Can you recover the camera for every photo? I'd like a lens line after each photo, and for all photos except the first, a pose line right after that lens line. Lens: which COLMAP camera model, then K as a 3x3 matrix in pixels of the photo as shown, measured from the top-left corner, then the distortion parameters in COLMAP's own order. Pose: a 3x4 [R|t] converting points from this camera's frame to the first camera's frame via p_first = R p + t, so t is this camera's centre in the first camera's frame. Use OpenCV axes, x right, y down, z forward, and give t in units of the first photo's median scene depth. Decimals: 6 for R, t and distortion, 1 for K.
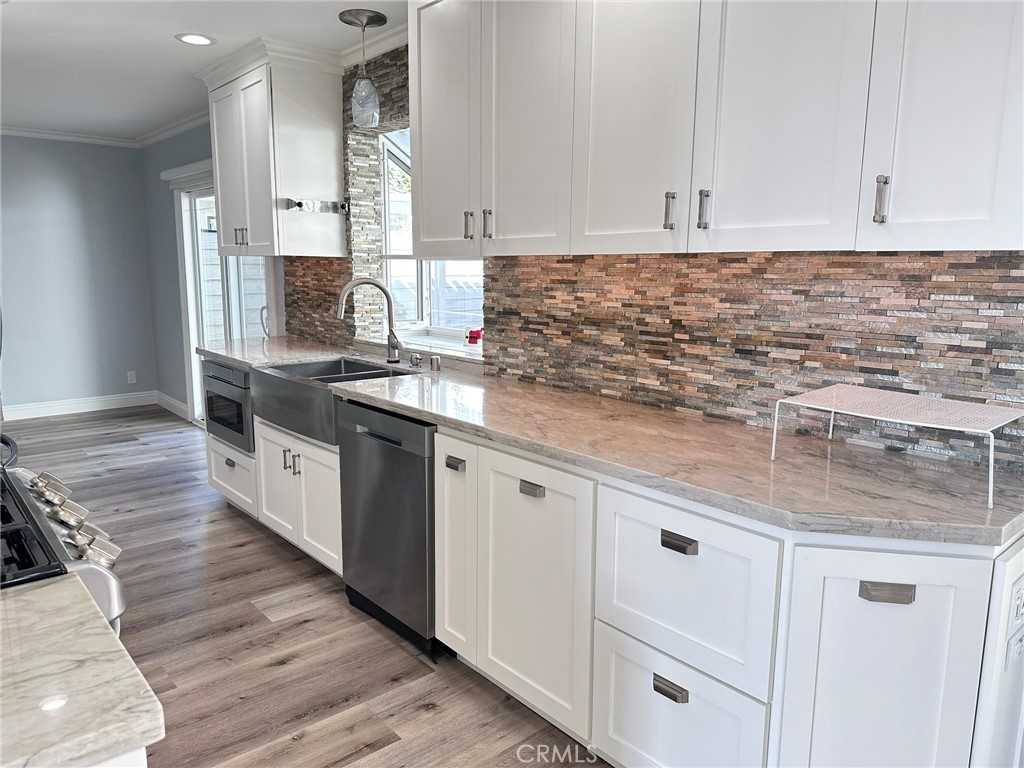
lens RADIAL K [[722.6, 0, 509.5], [0, 722.6, 378.5], [0, 0, 1]] dist [0.027670, -0.005985]
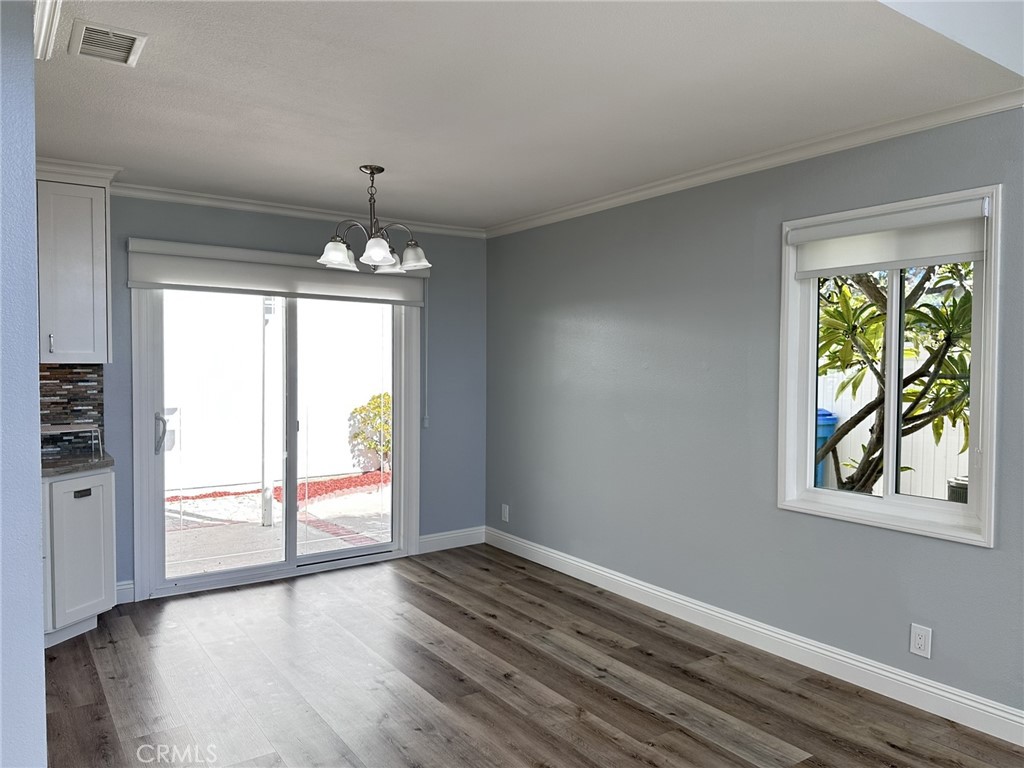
lens RADIAL K [[722.6, 0, 510.7], [0, 722.6, 385.5], [0, 0, 1]] dist [0.027670, -0.005985]
pose [[0.090316, -0.036943, 0.995228, -1.341677], [0.150235, 0.988381, 0.023055, 0.057883], [-0.984516, 0.147436, 0.094817, -0.559336]]
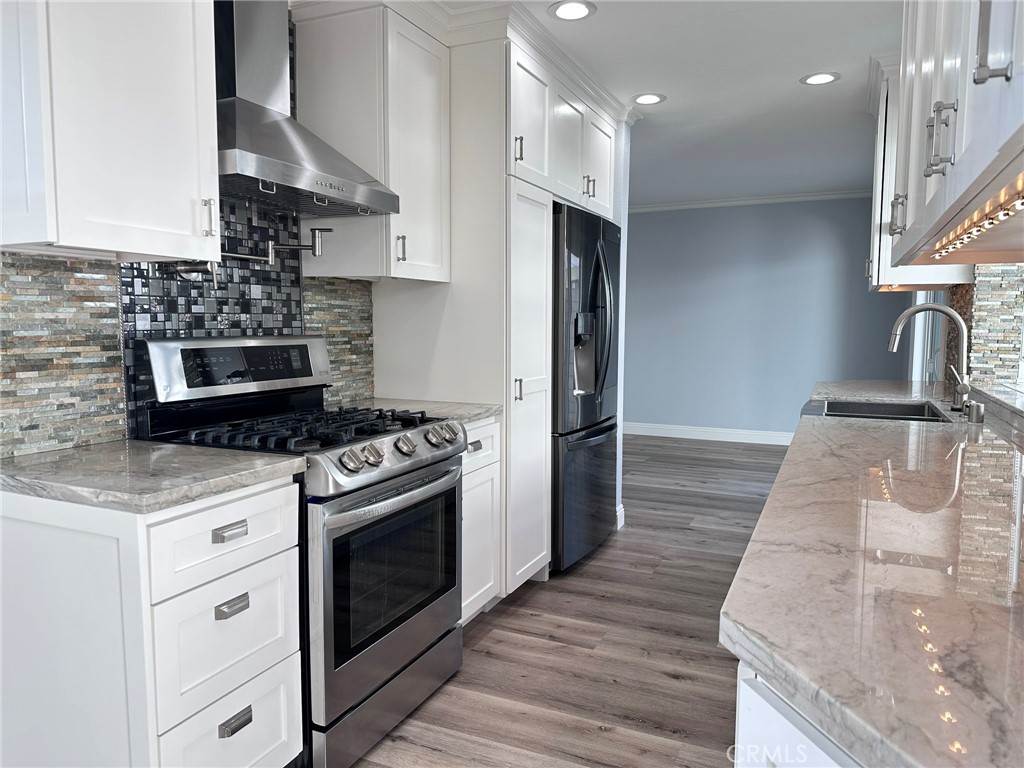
lens RADIAL K [[722.6, 0, 516.6], [0, 722.6, 385.1], [0, 0, 1]] dist [0.027670, -0.005985]
pose [[0.437751, 0.073333, -0.896101, 0.611867], [-0.137445, 0.990412, 0.013908, 0.009100], [0.888529, 0.117076, 0.443633, 0.410302]]
